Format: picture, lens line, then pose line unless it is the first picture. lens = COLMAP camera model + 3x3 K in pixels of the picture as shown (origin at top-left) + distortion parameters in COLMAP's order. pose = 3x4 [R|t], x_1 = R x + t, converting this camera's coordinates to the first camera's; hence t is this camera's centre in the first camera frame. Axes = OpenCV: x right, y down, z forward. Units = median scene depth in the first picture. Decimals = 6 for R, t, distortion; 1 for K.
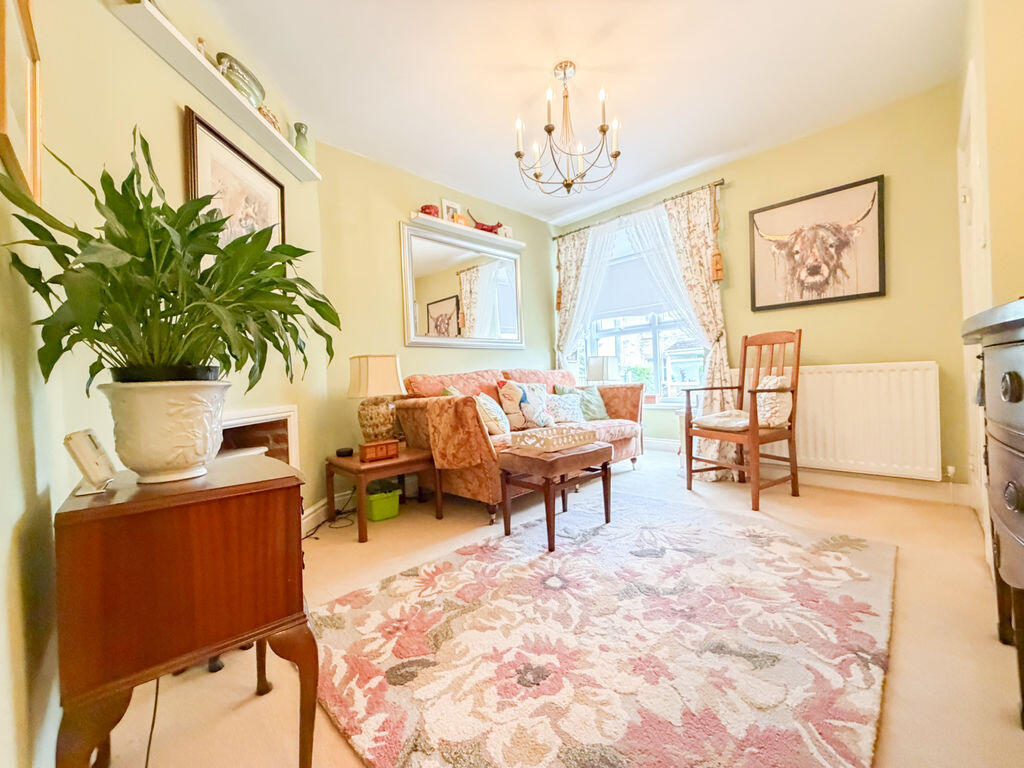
lens RADIAL K [[408.4, 0, 510.1], [0, 408.4, 380.2], [0, 0, 1]] dist [0.001509, -0.000021]
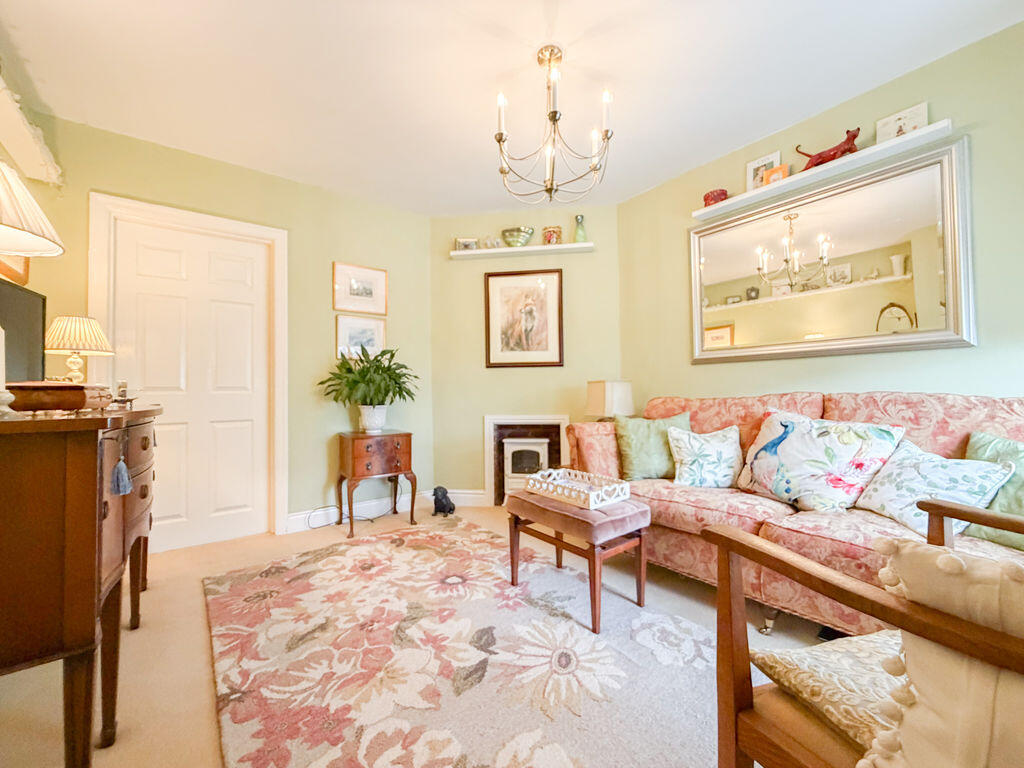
lens RADIAL K [[408.4, 0, 510.3], [0, 408.4, 383.2], [0, 0, 1]] dist [0.001509, -0.000021]
pose [[-0.104416, 0.026048, -0.994193, 1.543031], [0.013987, 0.999597, 0.024721, -0.155818], [0.994435, -0.011324, -0.104738, 1.541492]]
